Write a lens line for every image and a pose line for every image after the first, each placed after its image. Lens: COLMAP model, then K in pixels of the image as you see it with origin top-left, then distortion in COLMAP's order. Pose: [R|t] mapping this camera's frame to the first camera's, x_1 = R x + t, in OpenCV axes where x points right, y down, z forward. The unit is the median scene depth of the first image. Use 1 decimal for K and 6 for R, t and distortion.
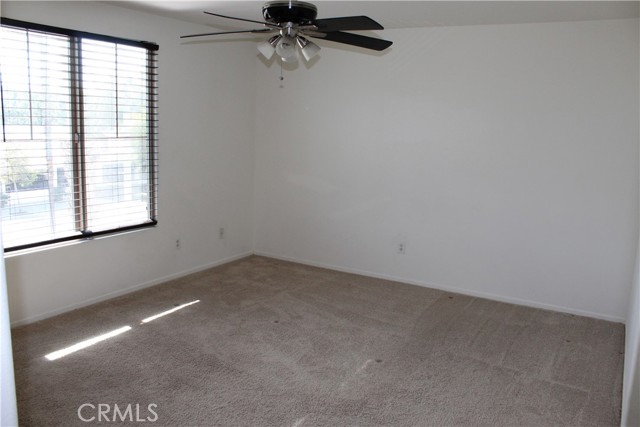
lens RADIAL K [[531.5, 0, 320.4], [0, 531.5, 218.6], [0, 0, 1]] dist [-0.158977, 0.130674]
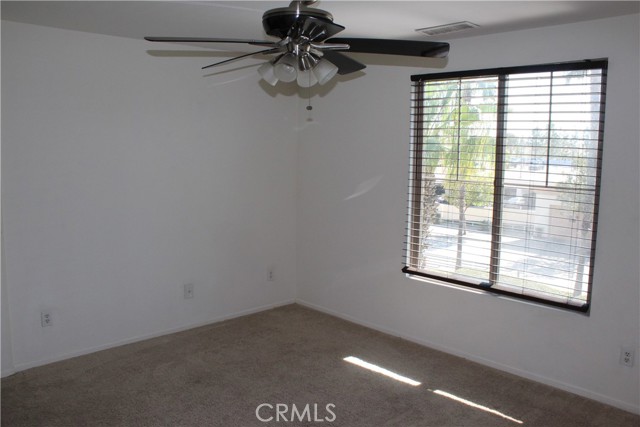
lens RADIAL K [[542.9, 0, 320.9], [0, 542.9, 212.1], [0, 0, 1]] dist [-0.107226, 0.021877]
pose [[-0.263458, 0.081452, -0.961226, 0.496281], [-0.197447, 0.970781, 0.136379, -0.160869], [0.944248, 0.225721, -0.239678, 0.869715]]
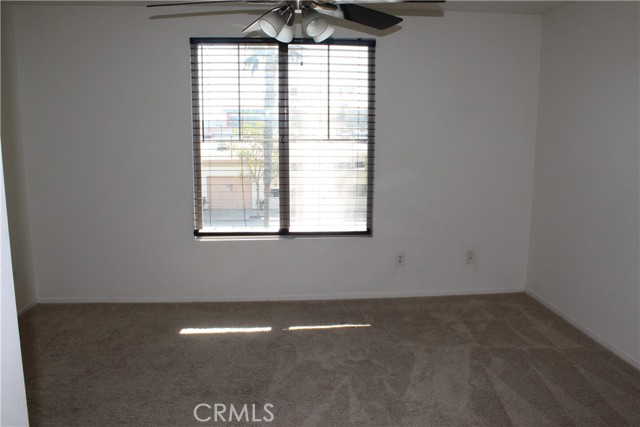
lens RADIAL K [[531.5, 0, 323.6], [0, 531.5, 208.2], [0, 0, 1]] dist [-0.158977, 0.130674]
pose [[0.585569, 0.095785, -0.804944, 0.421688], [-0.127508, 0.991517, 0.025229, -0.051461], [0.800532, 0.087863, 0.592814, 0.404650]]
